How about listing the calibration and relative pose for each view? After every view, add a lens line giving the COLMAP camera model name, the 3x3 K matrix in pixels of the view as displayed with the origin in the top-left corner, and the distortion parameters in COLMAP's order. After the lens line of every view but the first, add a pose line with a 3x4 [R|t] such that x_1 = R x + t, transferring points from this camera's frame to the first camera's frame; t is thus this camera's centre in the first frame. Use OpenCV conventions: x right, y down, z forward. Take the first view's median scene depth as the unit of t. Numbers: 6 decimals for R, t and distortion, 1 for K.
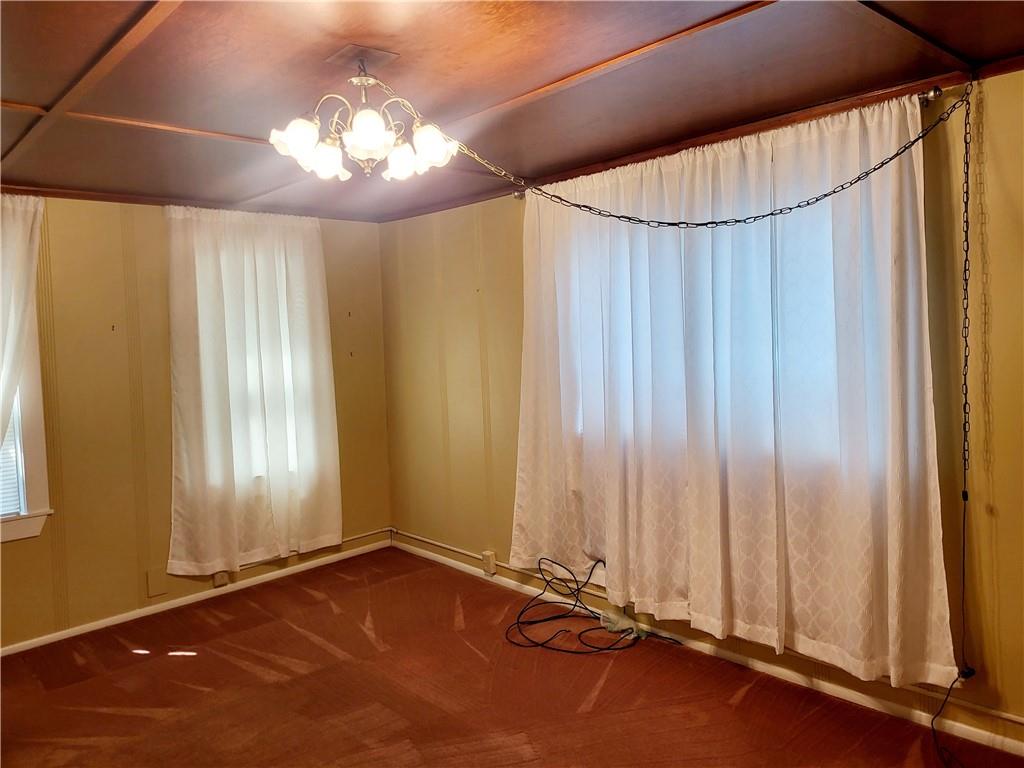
lens RADIAL K [[770.1, 0, 512.0], [0, 770.1, 384.0], [0, 0, 1]] dist [-0.002570, -0.004138]
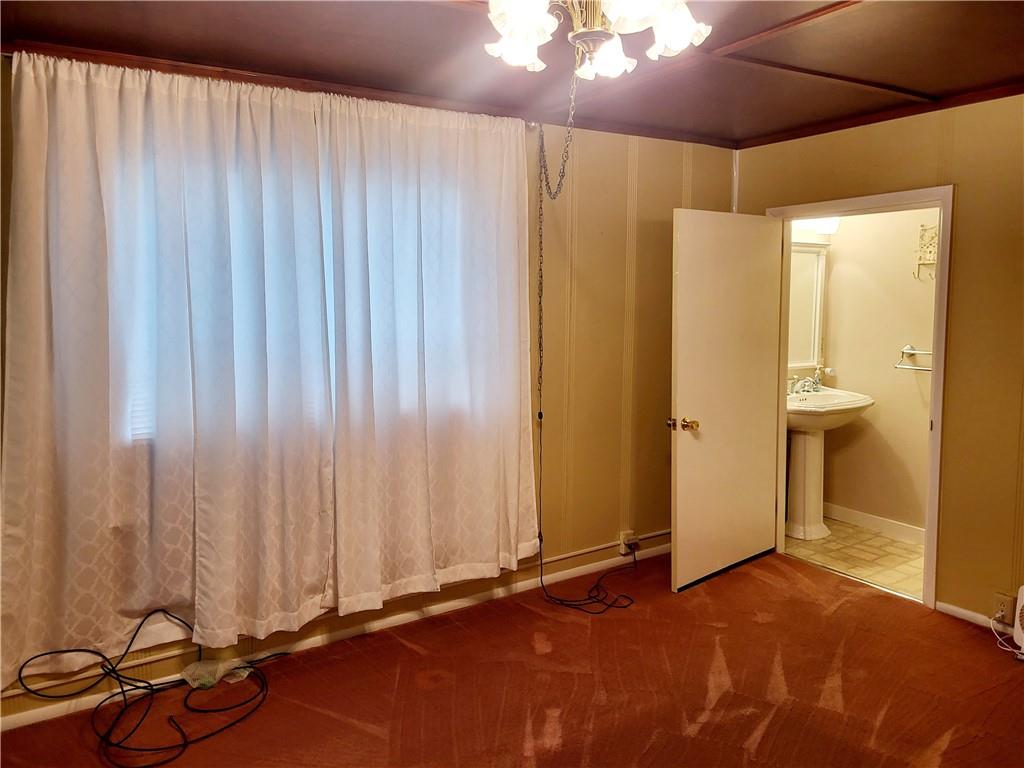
lens RADIAL K [[770.1, 0, 512.0], [0, 770.1, 384.0], [0, 0, 1]] dist [-0.002570, -0.004138]
pose [[0.164433, -0.081265, 0.983035, -0.651965], [0.082101, 0.994270, 0.068461, -0.008545], [-0.982965, 0.069451, 0.170163, 0.651169]]
